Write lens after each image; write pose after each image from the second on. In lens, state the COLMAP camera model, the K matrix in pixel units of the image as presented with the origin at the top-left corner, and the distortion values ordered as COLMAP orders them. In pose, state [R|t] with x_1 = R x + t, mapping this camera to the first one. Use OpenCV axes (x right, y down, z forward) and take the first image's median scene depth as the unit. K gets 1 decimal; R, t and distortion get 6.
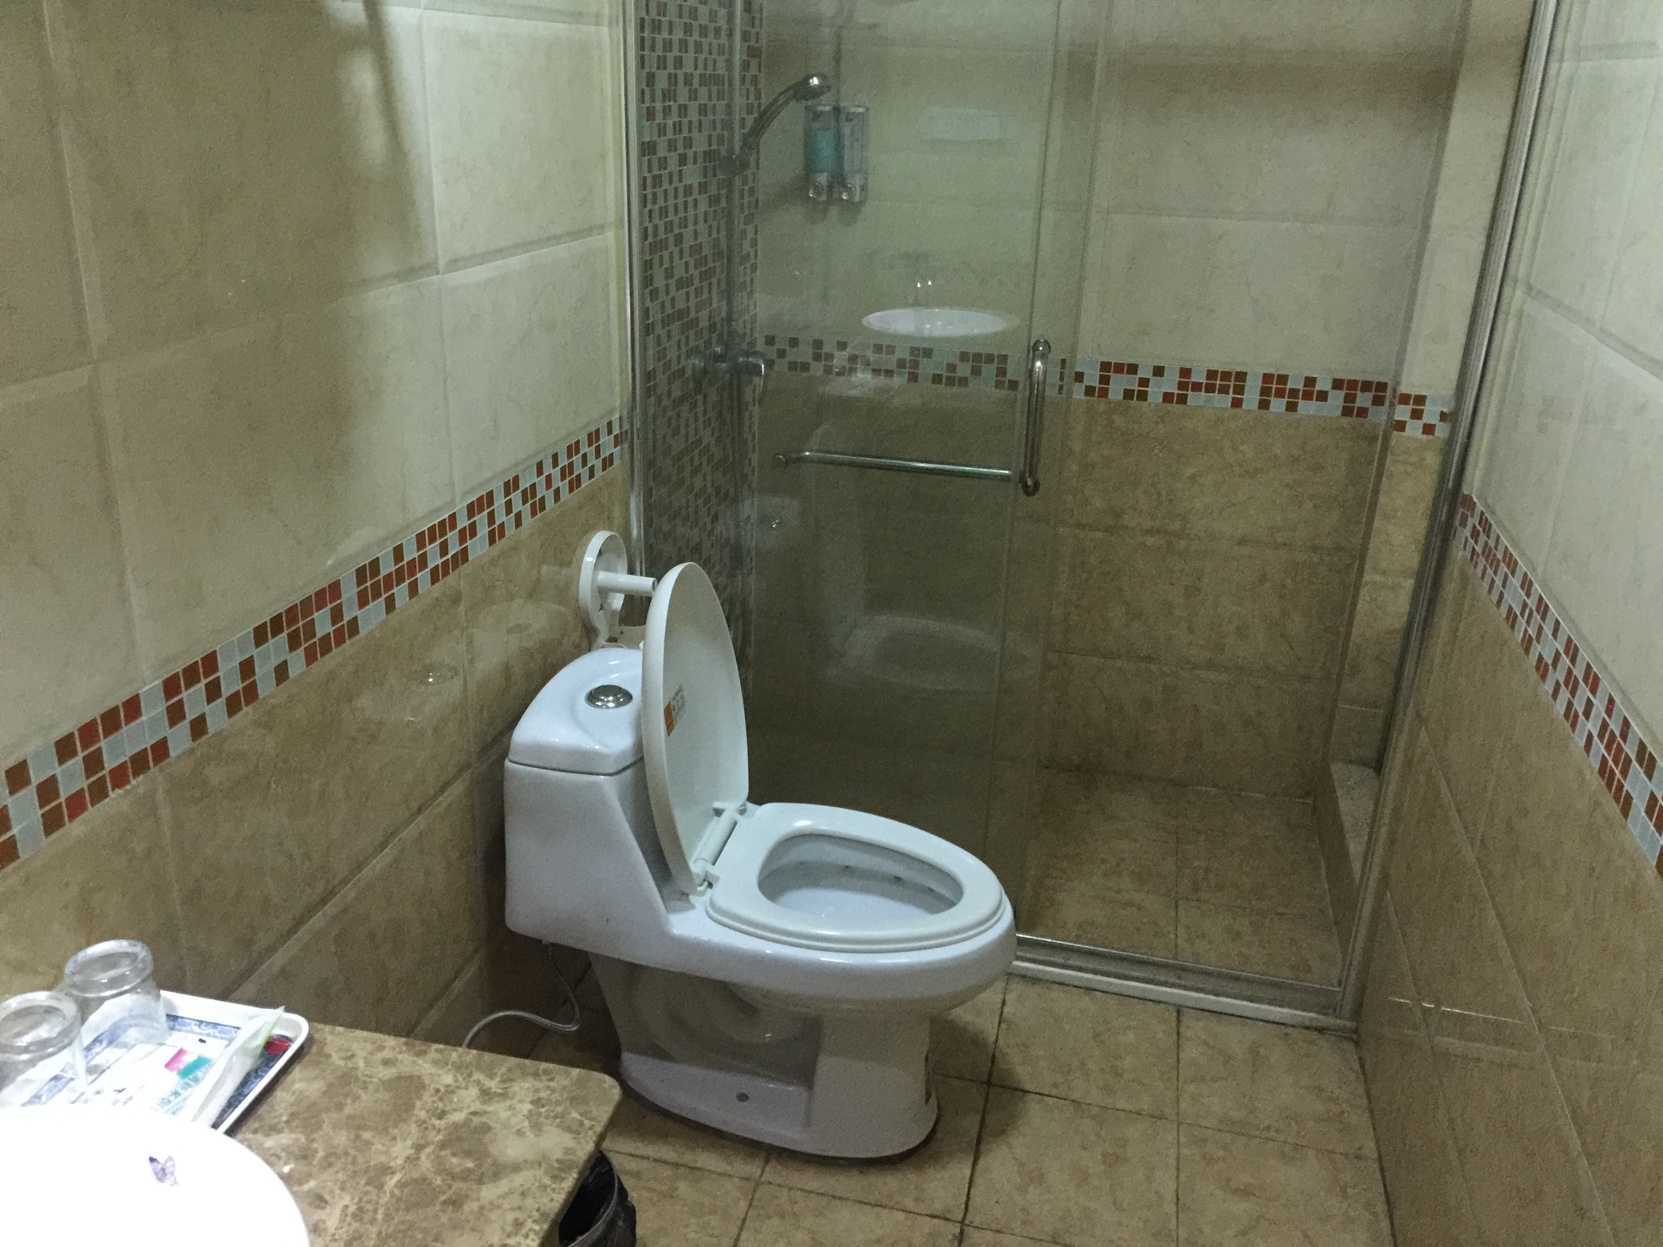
lens RADIAL K [[1380.3, 0, 846.5], [0, 1380.3, 603.3], [0, 0, 1]] dist [0.081980, -0.130055]
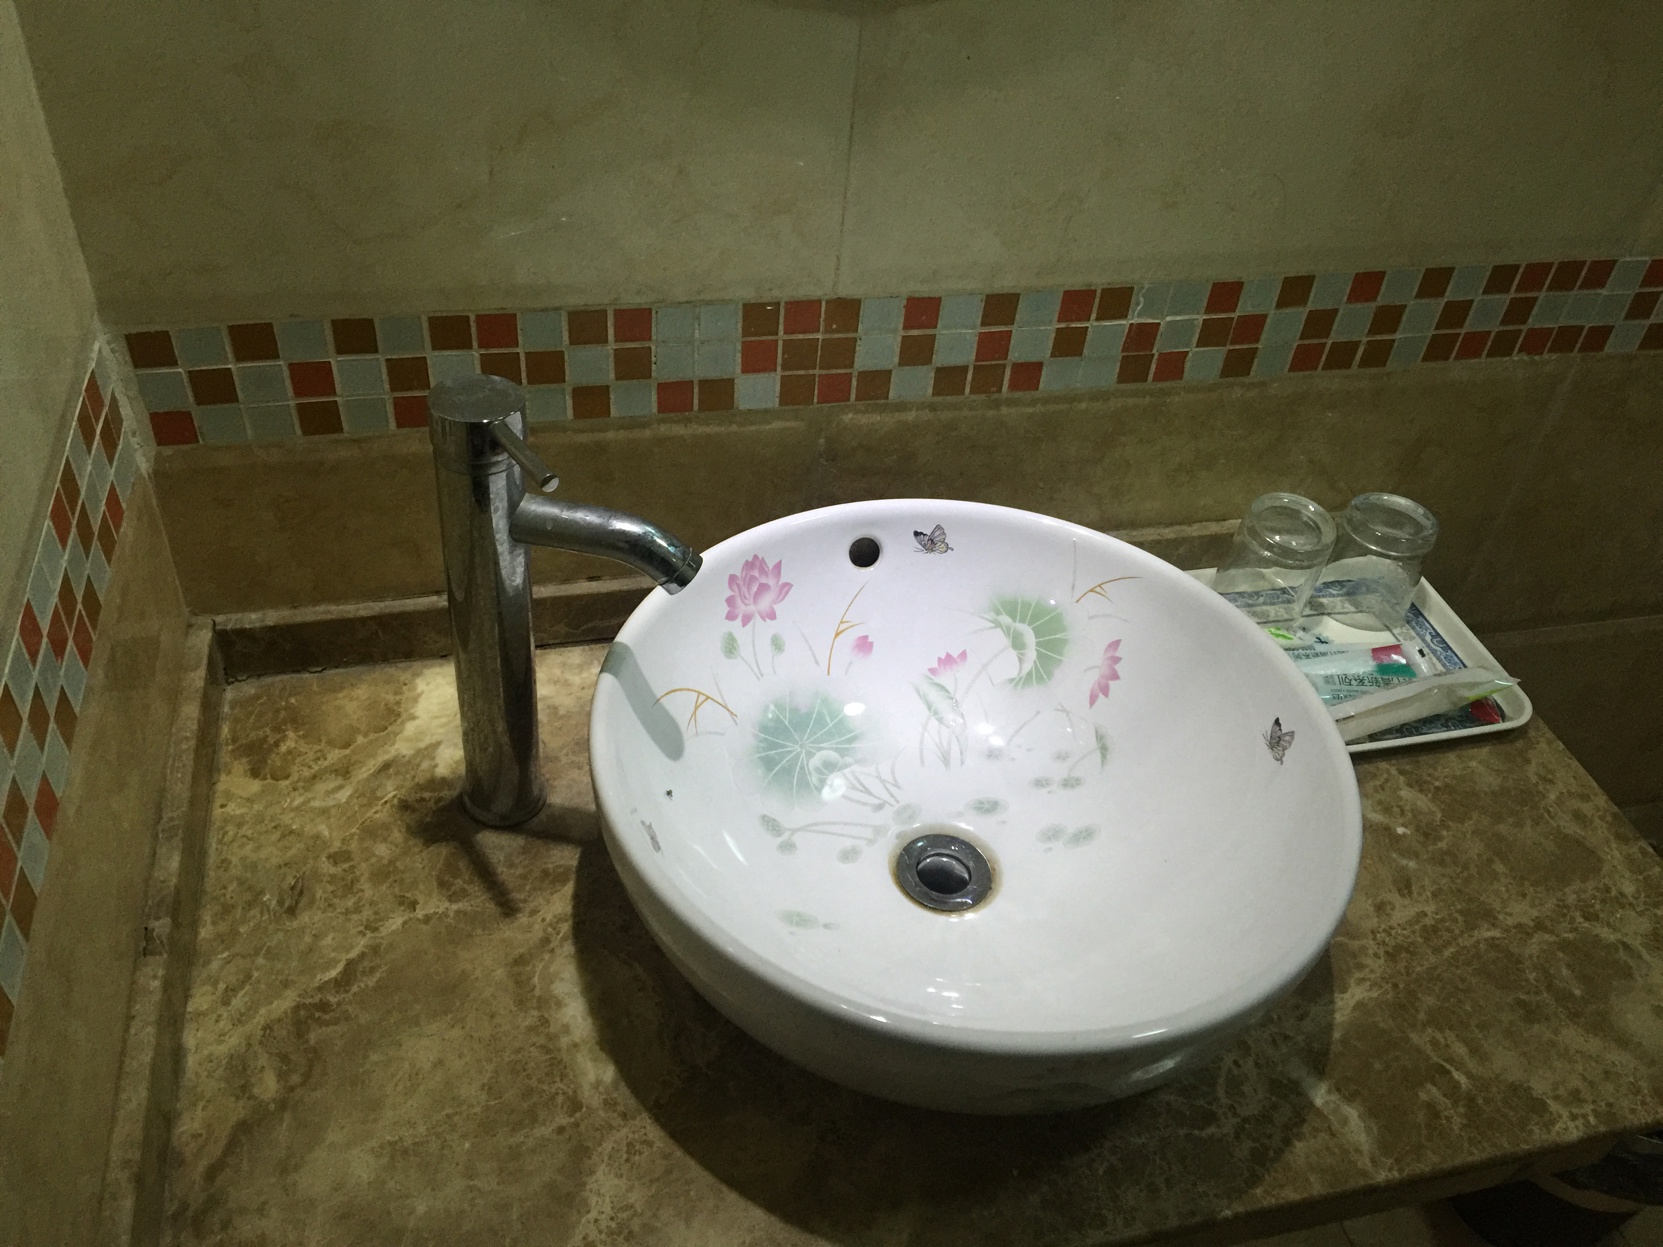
lens RADIAL K [[1380.3, 0, 846.5], [0, 1380.3, 603.3], [0, 0, 1]] dist [0.081980, -0.130055]
pose [[0.442914, 0.581999, -0.681985, -0.044426], [-0.374367, 0.811233, 0.449166, 0.031576], [0.814663, 0.056371, 0.577188, 0.202718]]
